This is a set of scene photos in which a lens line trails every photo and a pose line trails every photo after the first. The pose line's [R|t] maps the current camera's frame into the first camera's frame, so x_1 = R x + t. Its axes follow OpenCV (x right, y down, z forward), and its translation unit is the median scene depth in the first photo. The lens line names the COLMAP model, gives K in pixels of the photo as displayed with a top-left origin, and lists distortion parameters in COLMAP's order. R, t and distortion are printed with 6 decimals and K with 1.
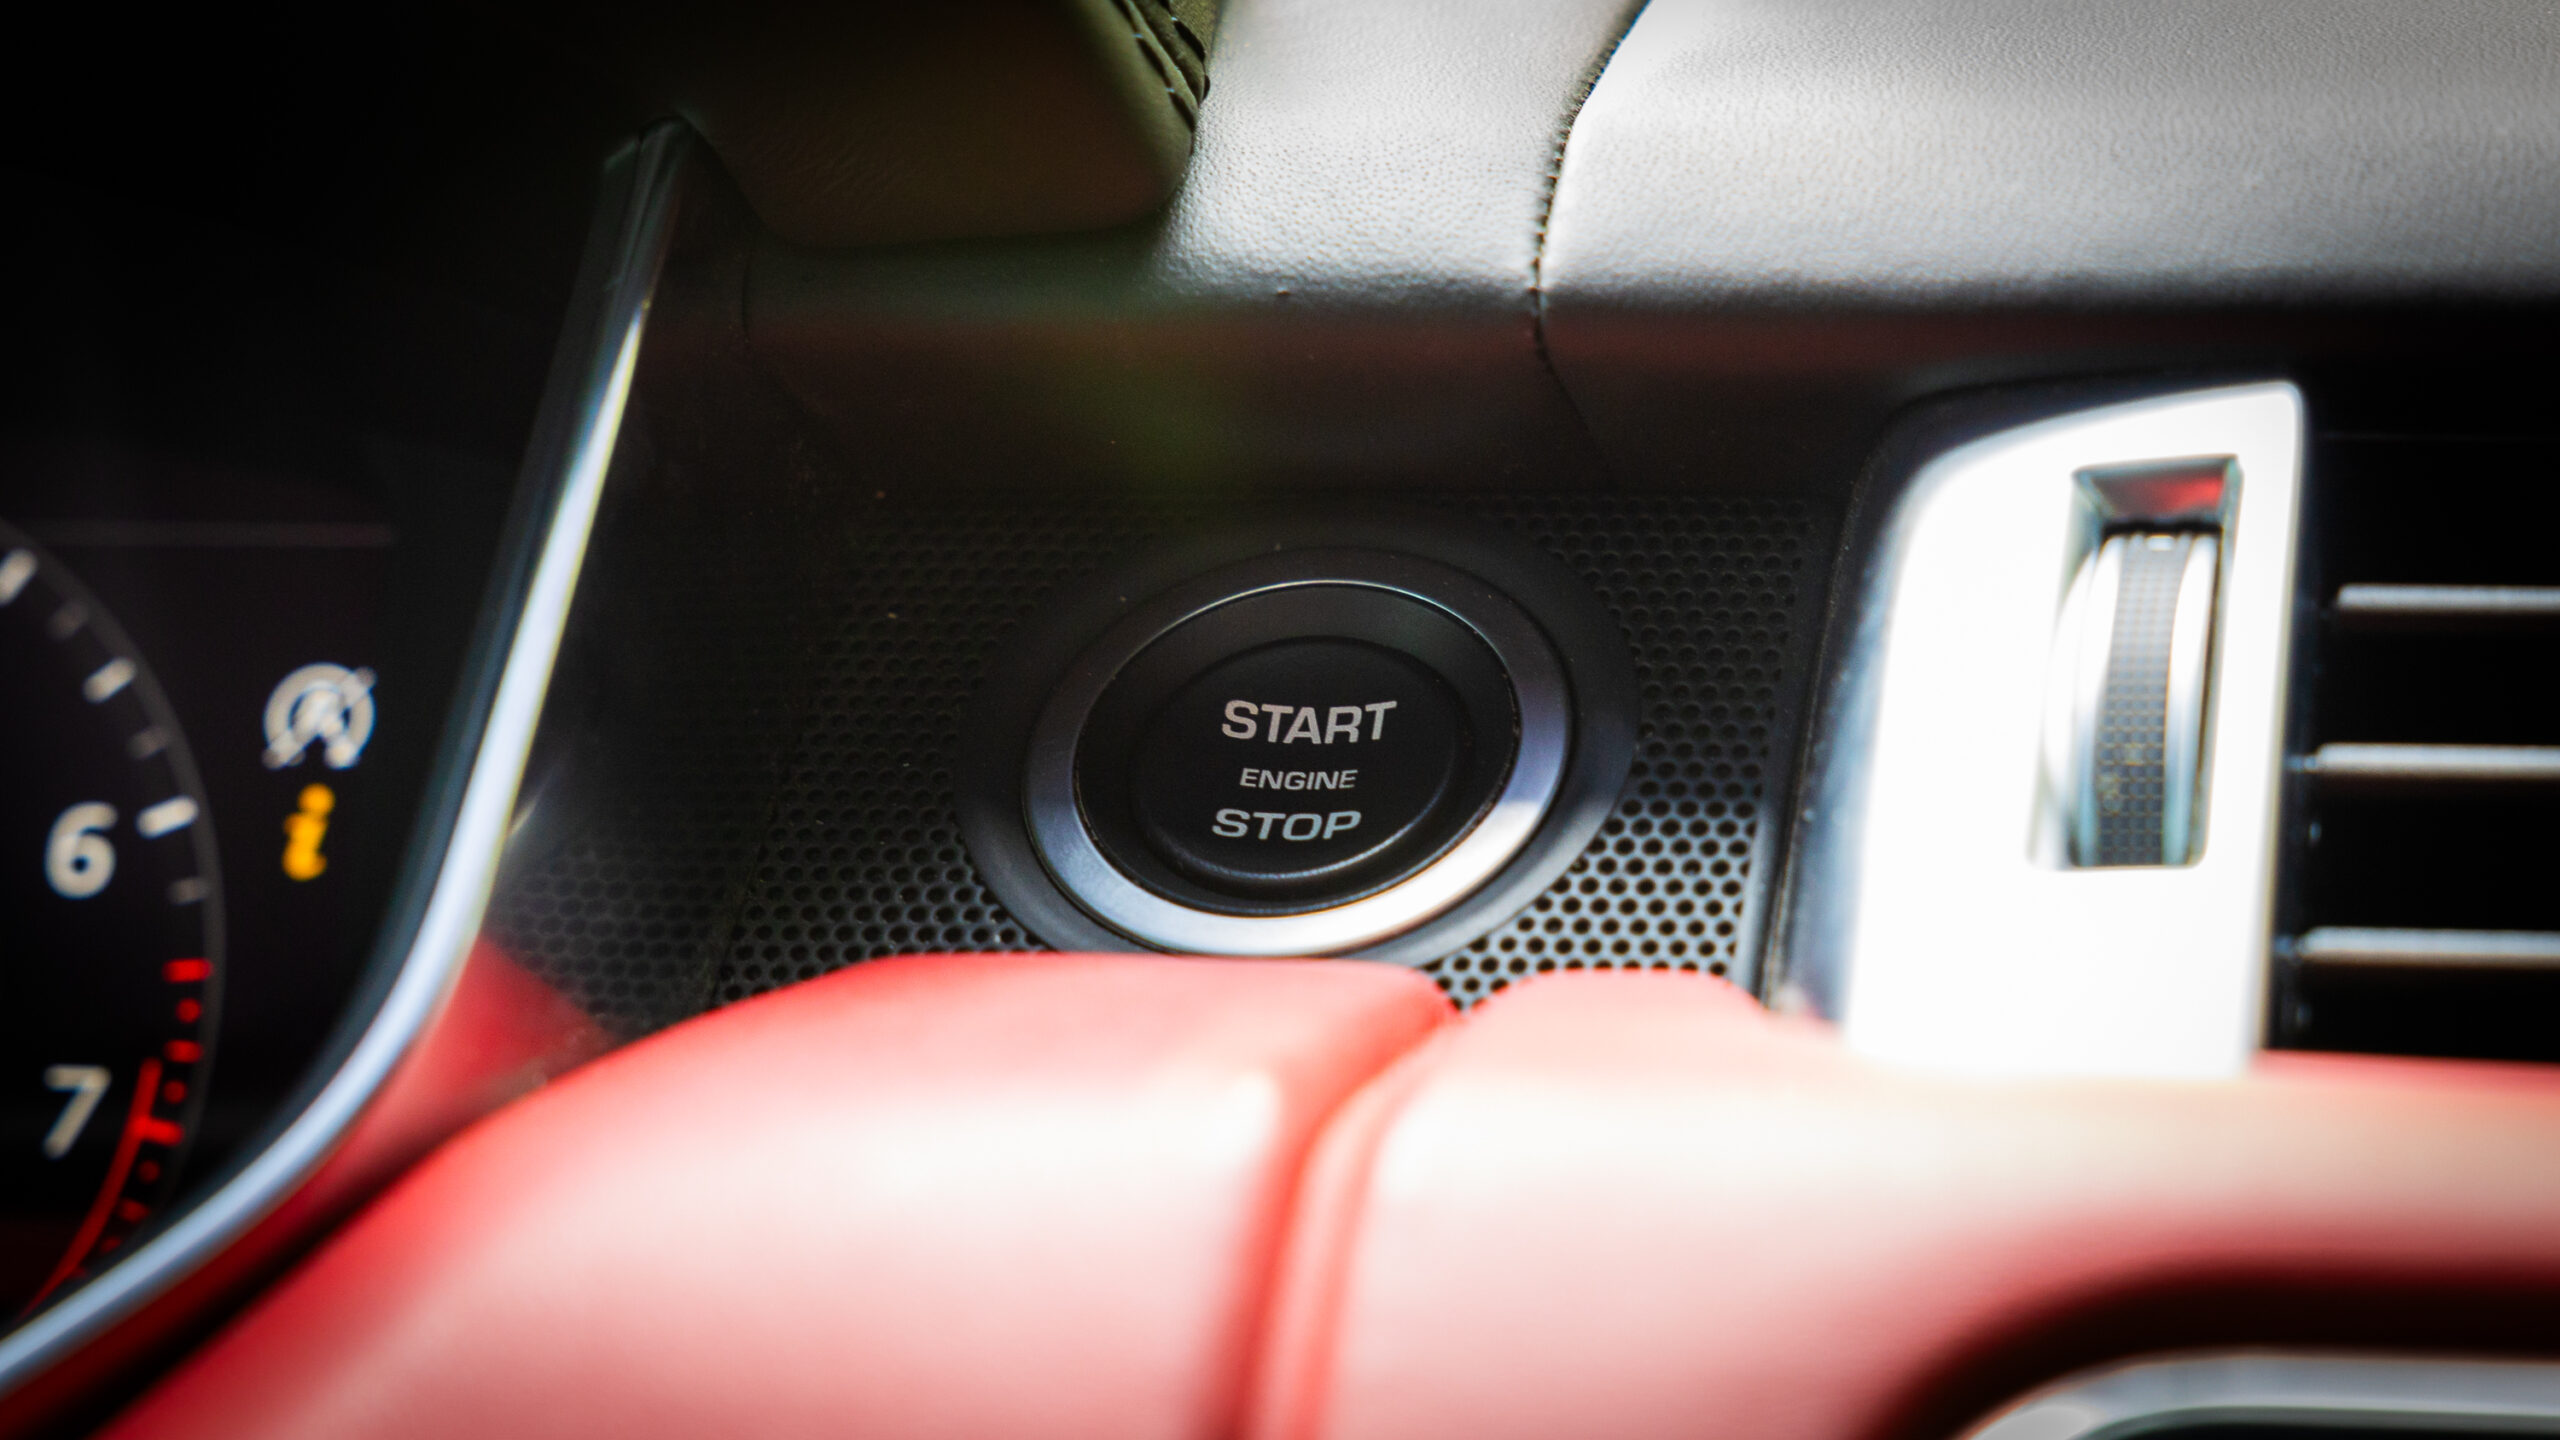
lens RADIAL K [[6056.0, 0, 1280.0], [0, 6056.0, 720.0], [0, 0, 1]] dist [-0.253421, -0.112493]
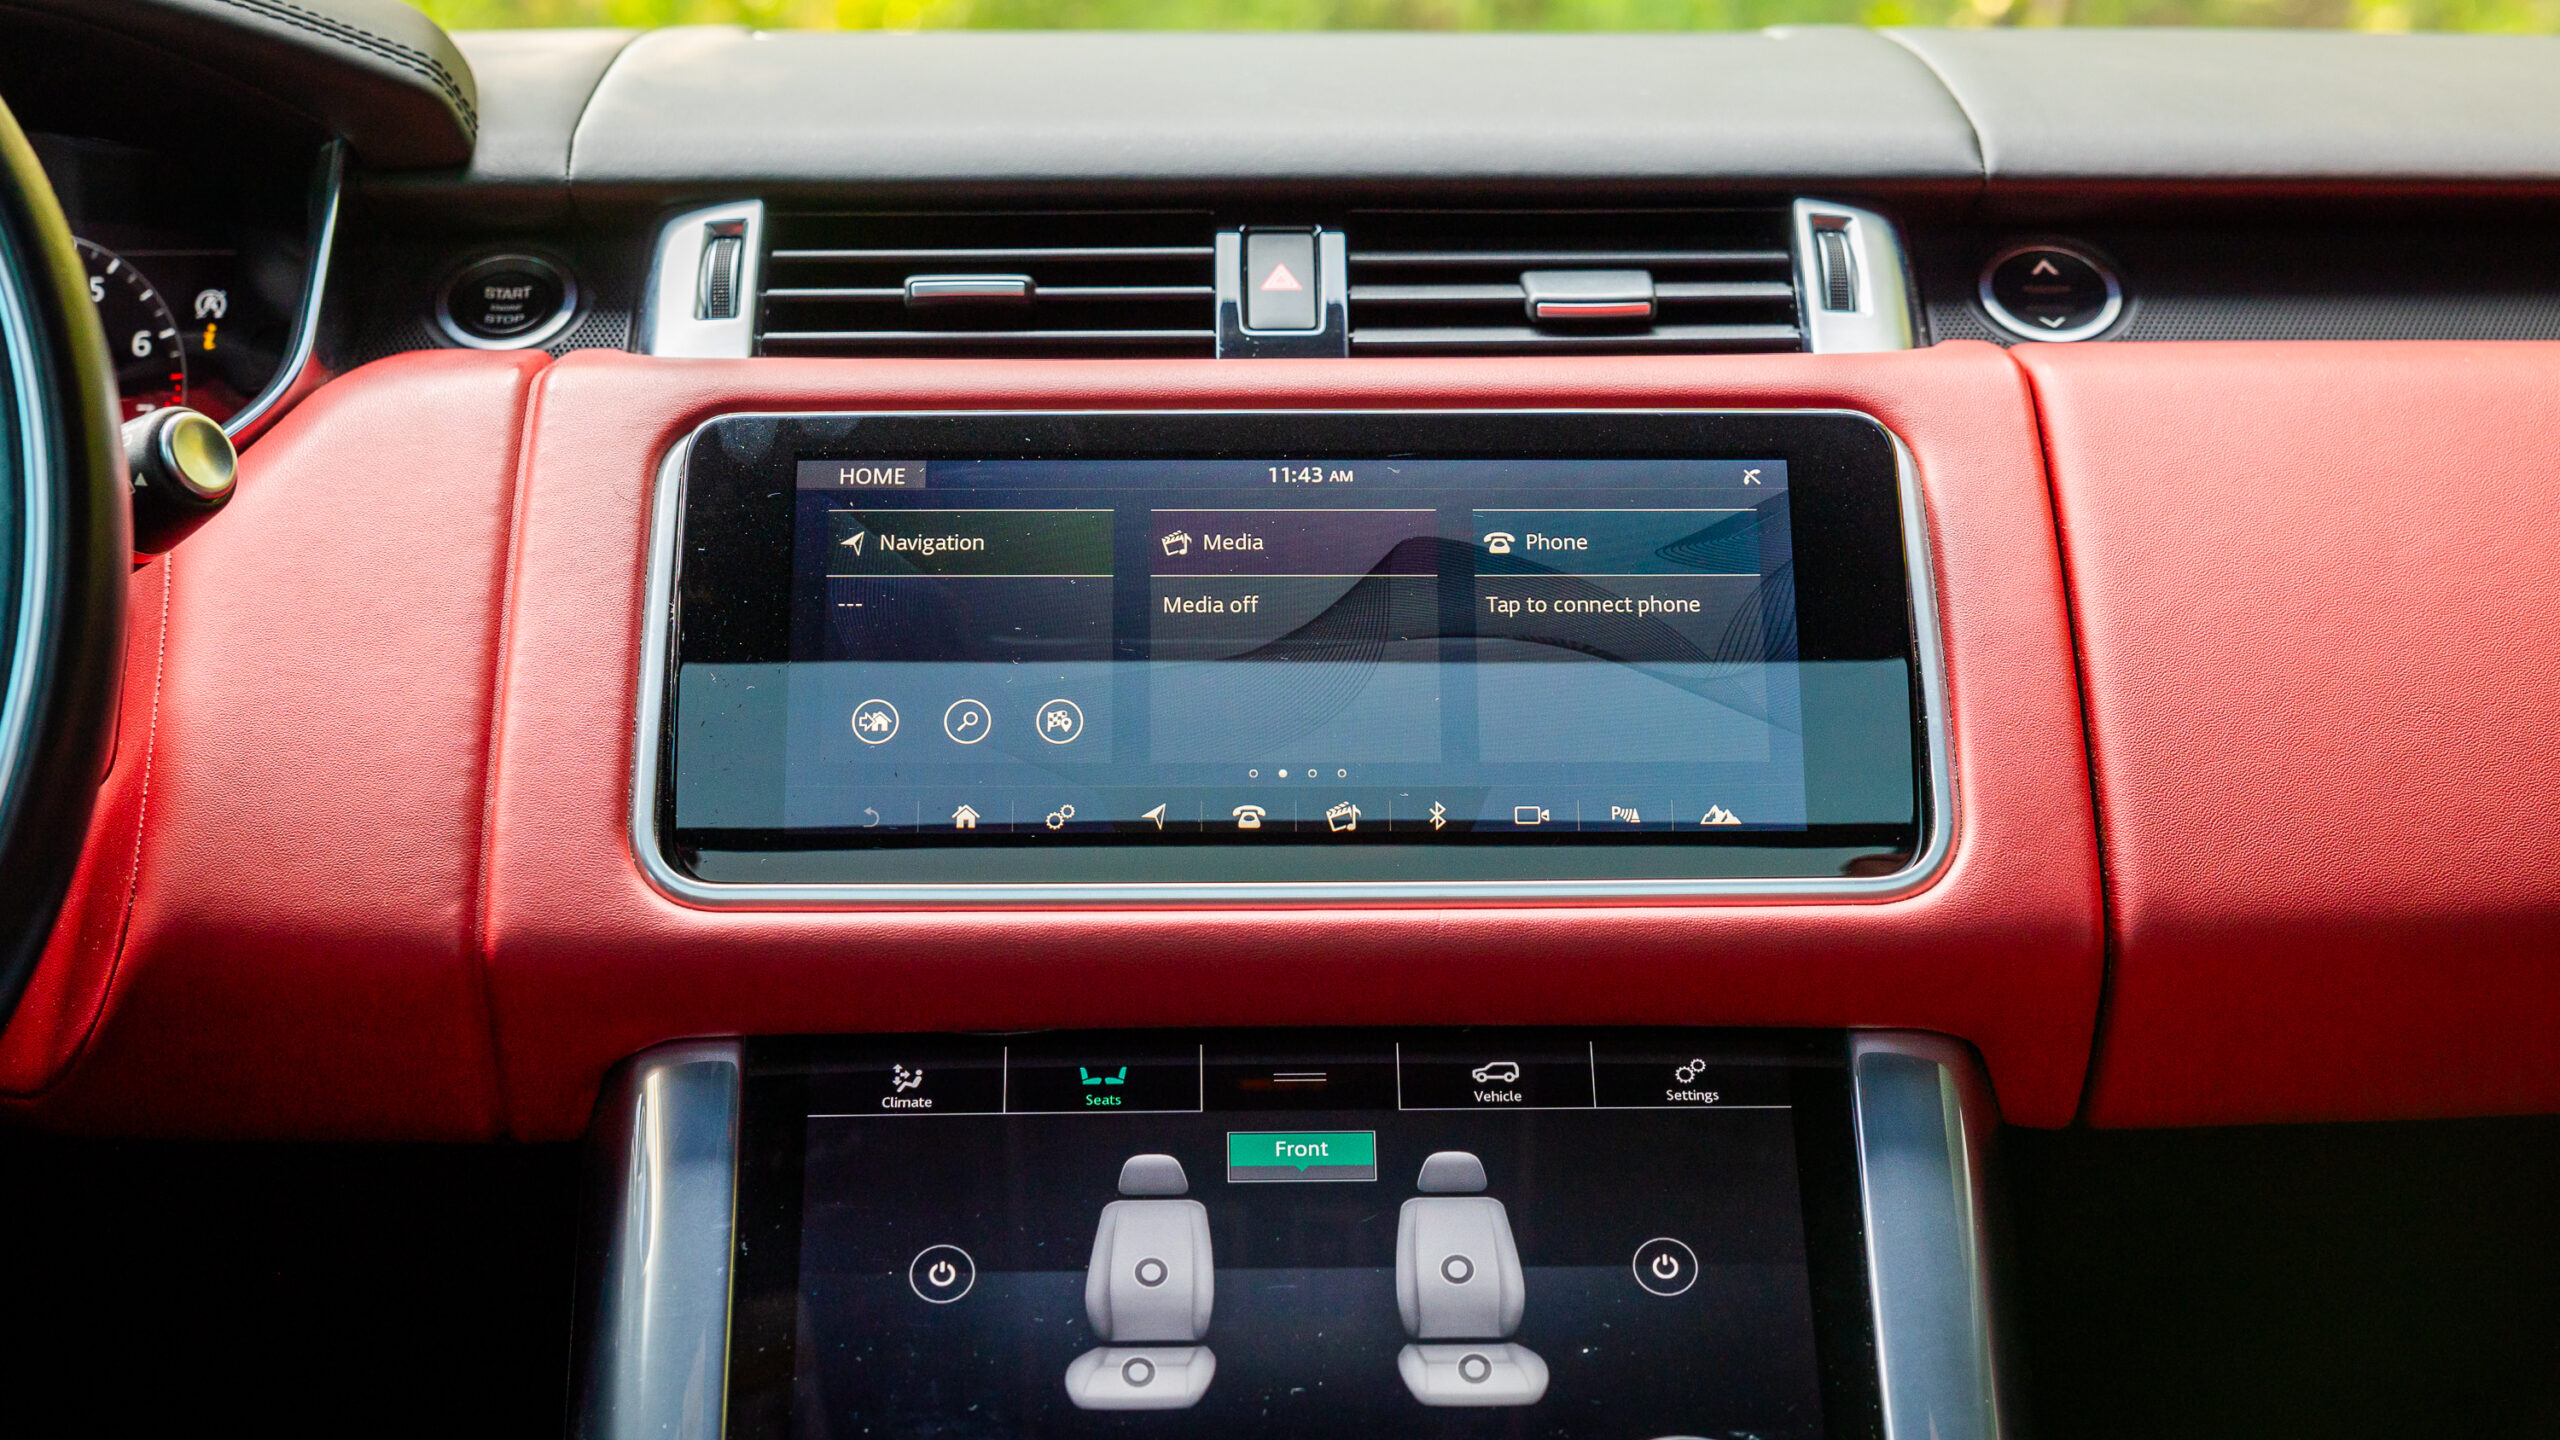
lens RADIAL K [[4037.9, 0, 1280.0], [0, 4037.9, 720.0], [0, 0, 1]] dist [-0.073367, -0.084341]
pose [[0.967441, -0.041286, 0.249708, -0.173493], [0.023430, 0.996978, 0.074063, 0.094819], [-0.252011, -0.065801, 0.965485, -1.636708]]
